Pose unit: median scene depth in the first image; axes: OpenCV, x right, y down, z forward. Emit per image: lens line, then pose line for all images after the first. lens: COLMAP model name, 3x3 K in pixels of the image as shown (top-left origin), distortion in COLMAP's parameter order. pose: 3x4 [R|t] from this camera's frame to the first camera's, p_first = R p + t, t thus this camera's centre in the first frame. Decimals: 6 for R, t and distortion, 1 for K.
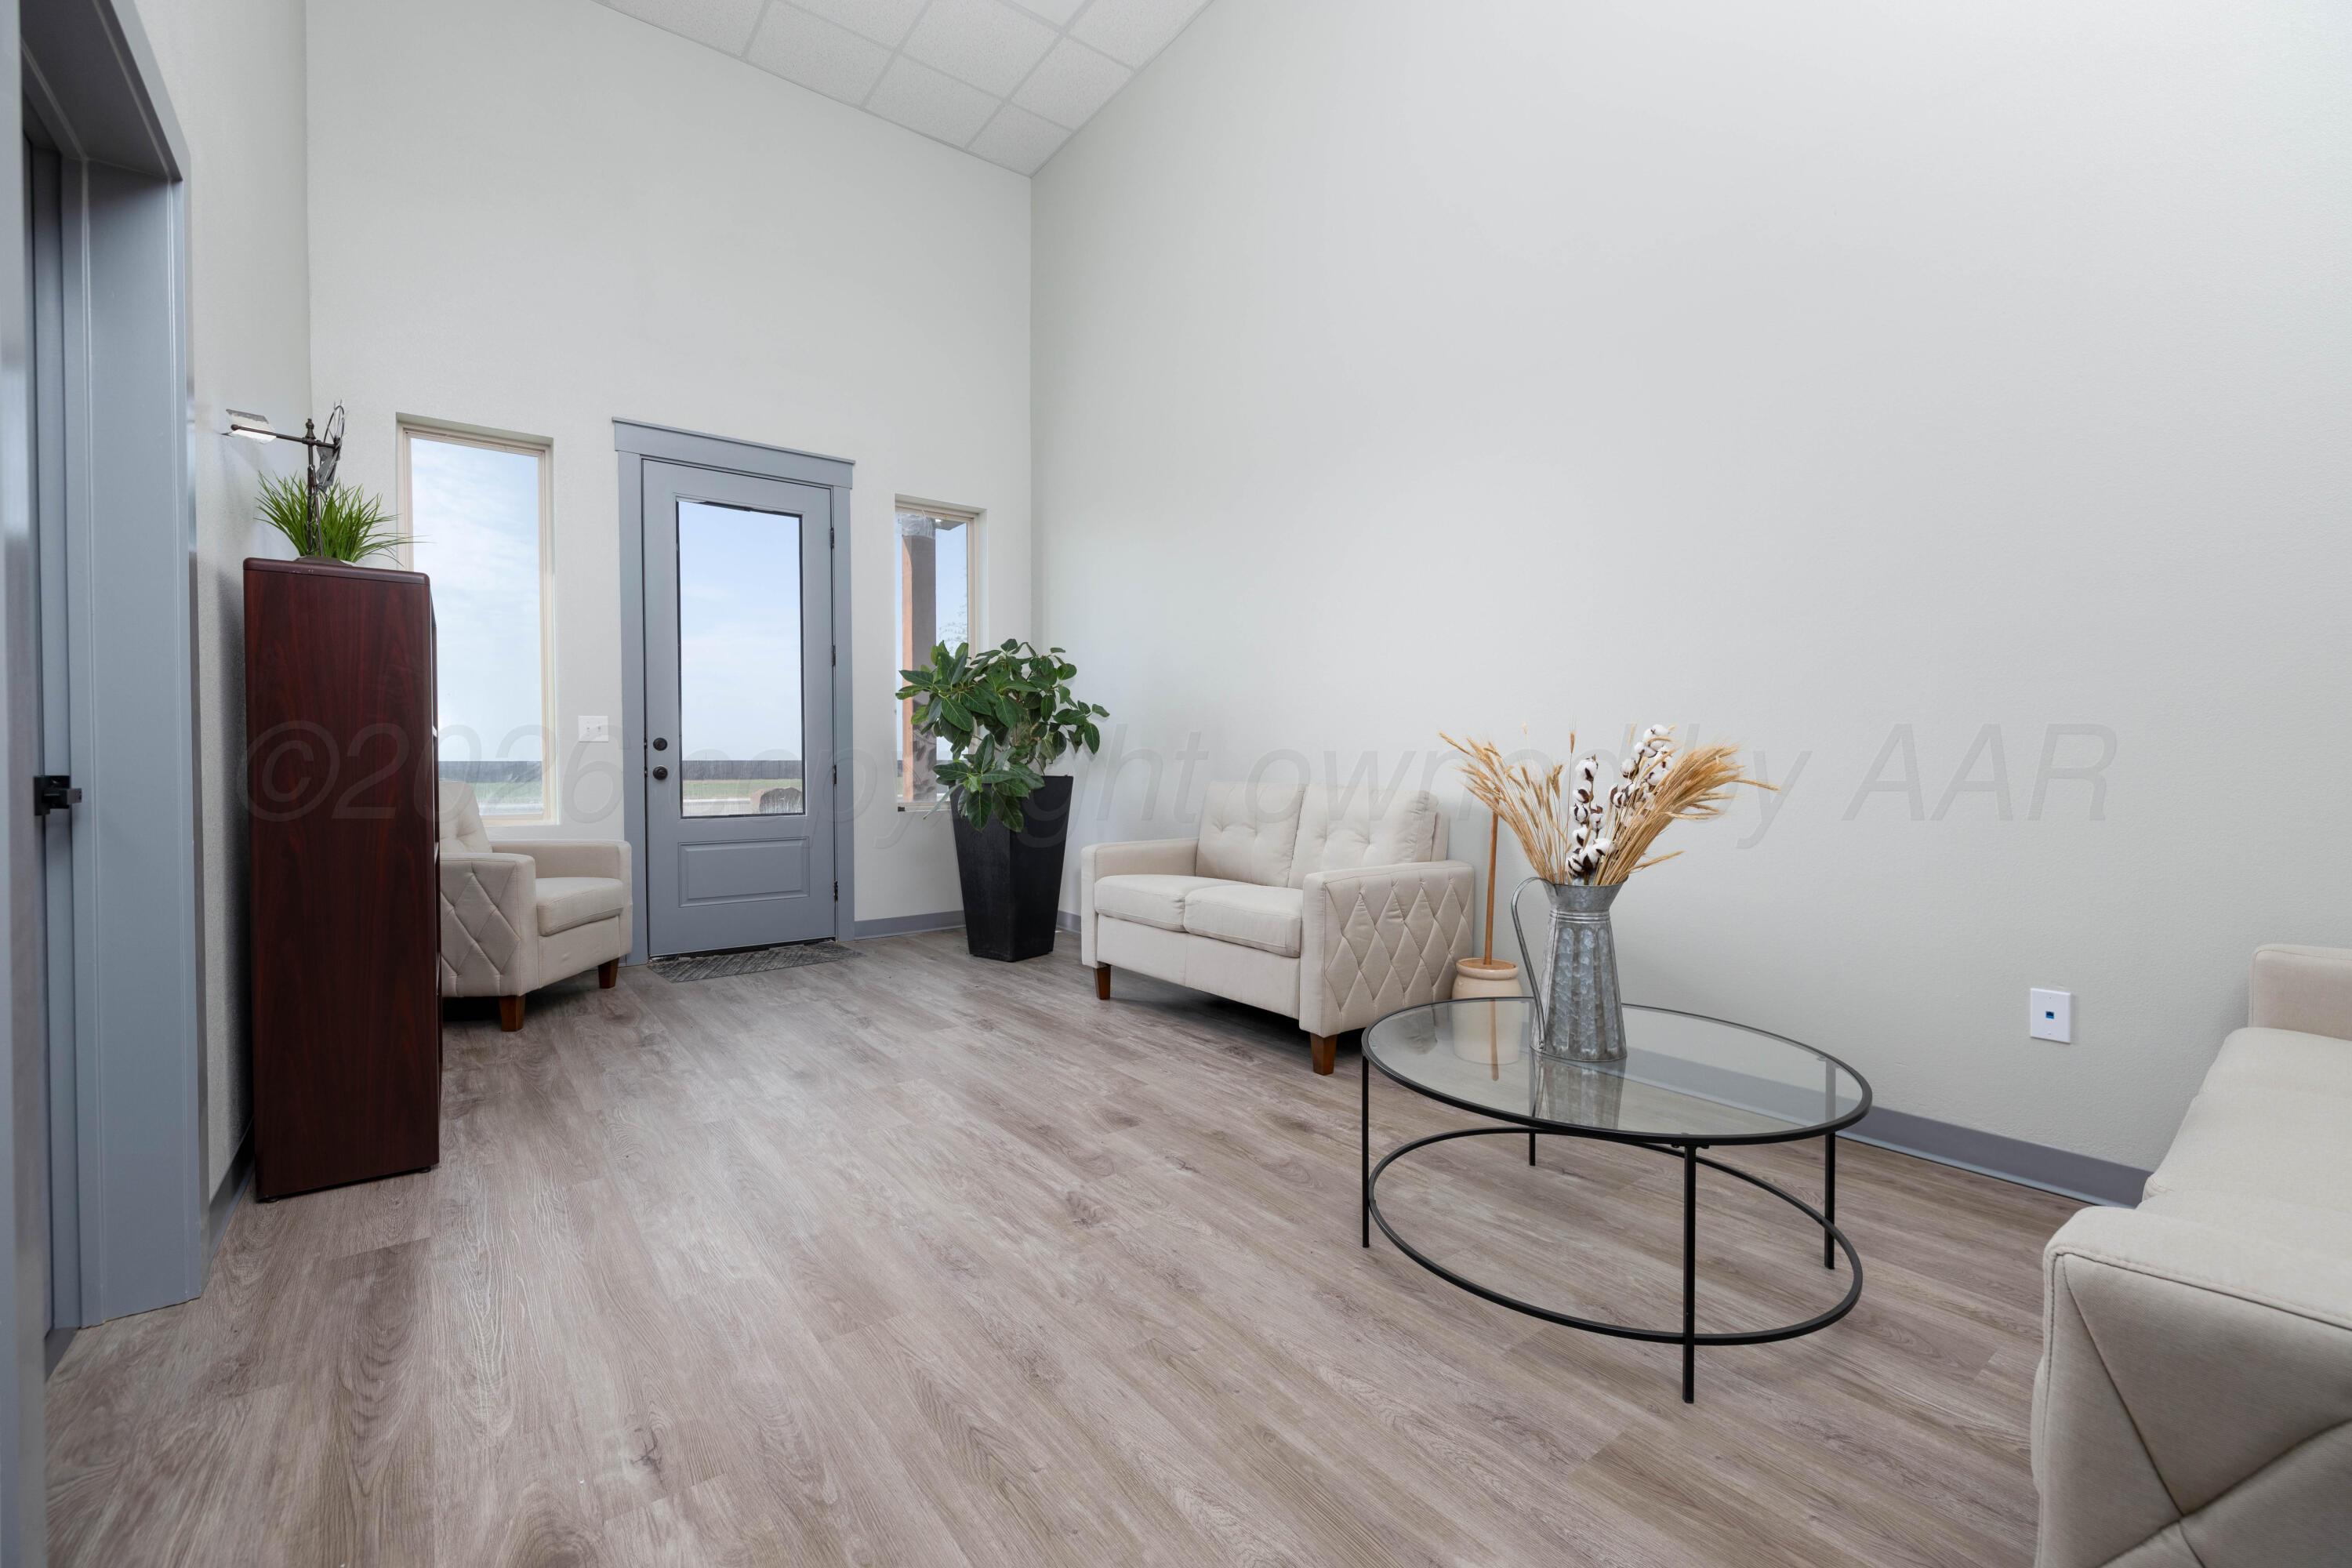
lens RADIAL K [[990.1, 0, 1173.8], [0, 990.1, 779.2], [0, 0, 1]] dist [0.000175, -0.000367]
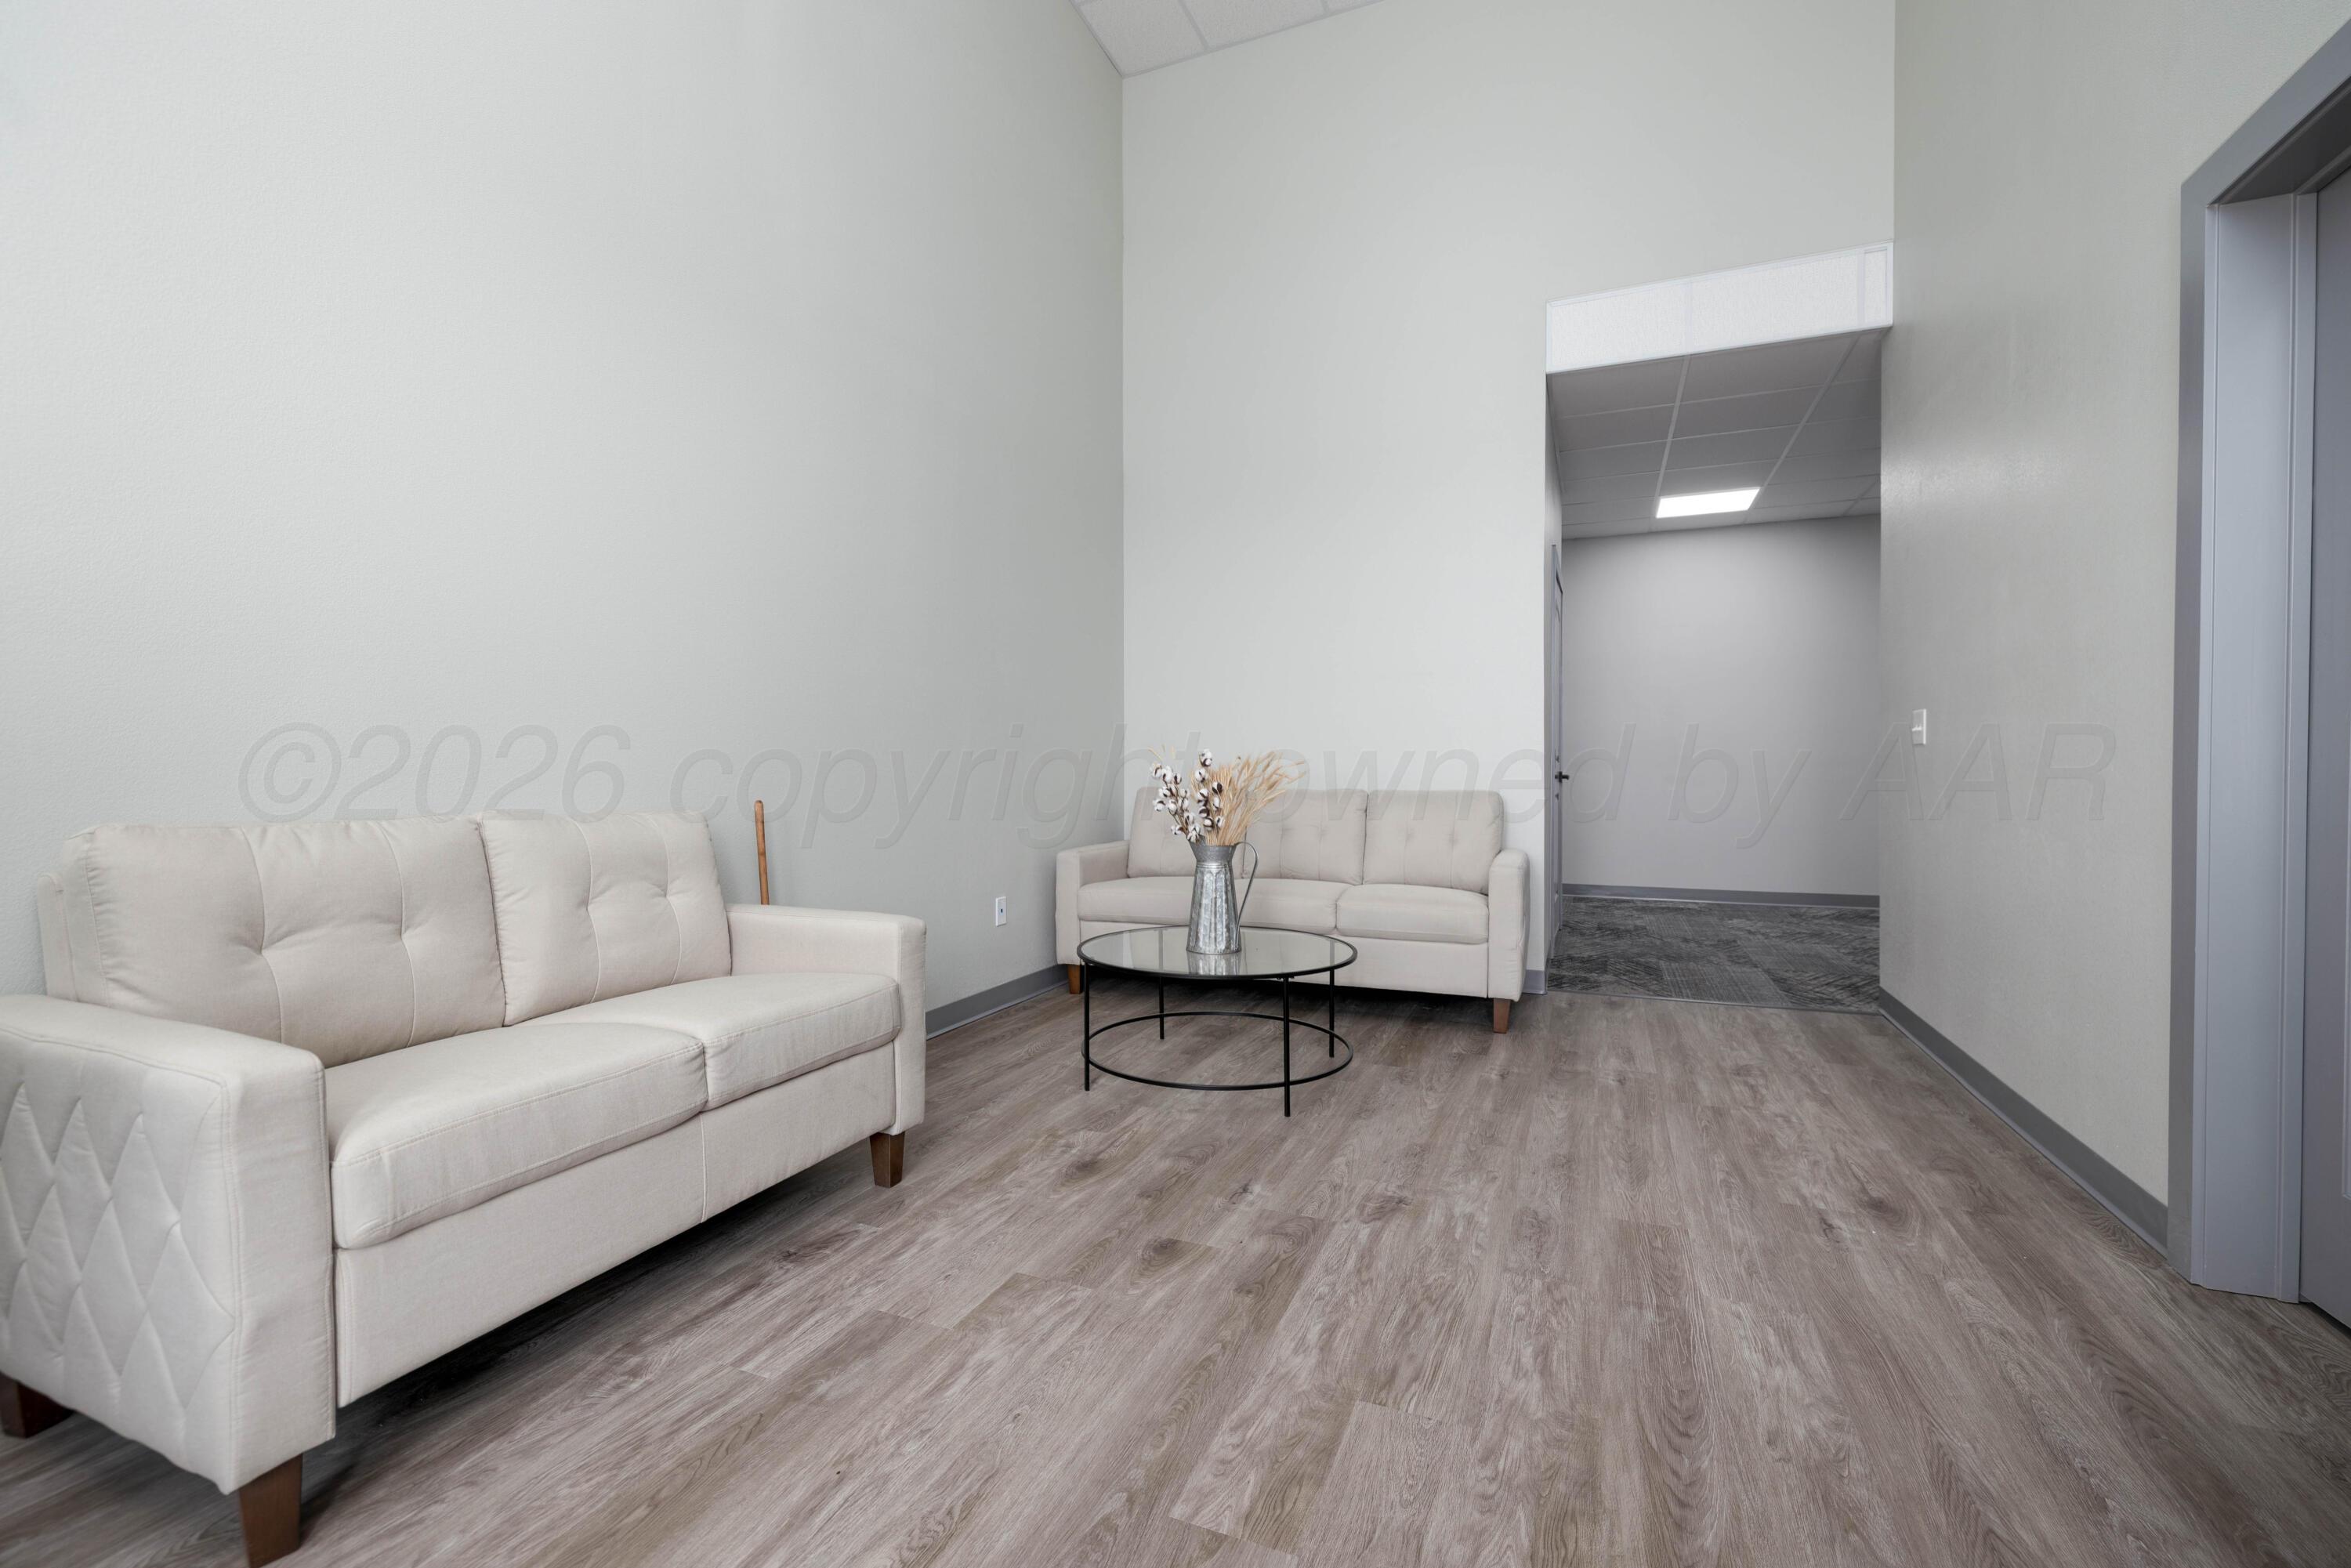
lens RADIAL K [[989.6, 0, 1174.0], [0, 989.6, 781.5], [0, 0, 1]] dist [0.000175, -0.000367]
pose [[-0.492957, -0.009989, 0.869997, -0.832521], [0.015189, 0.999683, 0.020085, -0.028713], [-0.869921, 0.023115, -0.492648, 1.608748]]
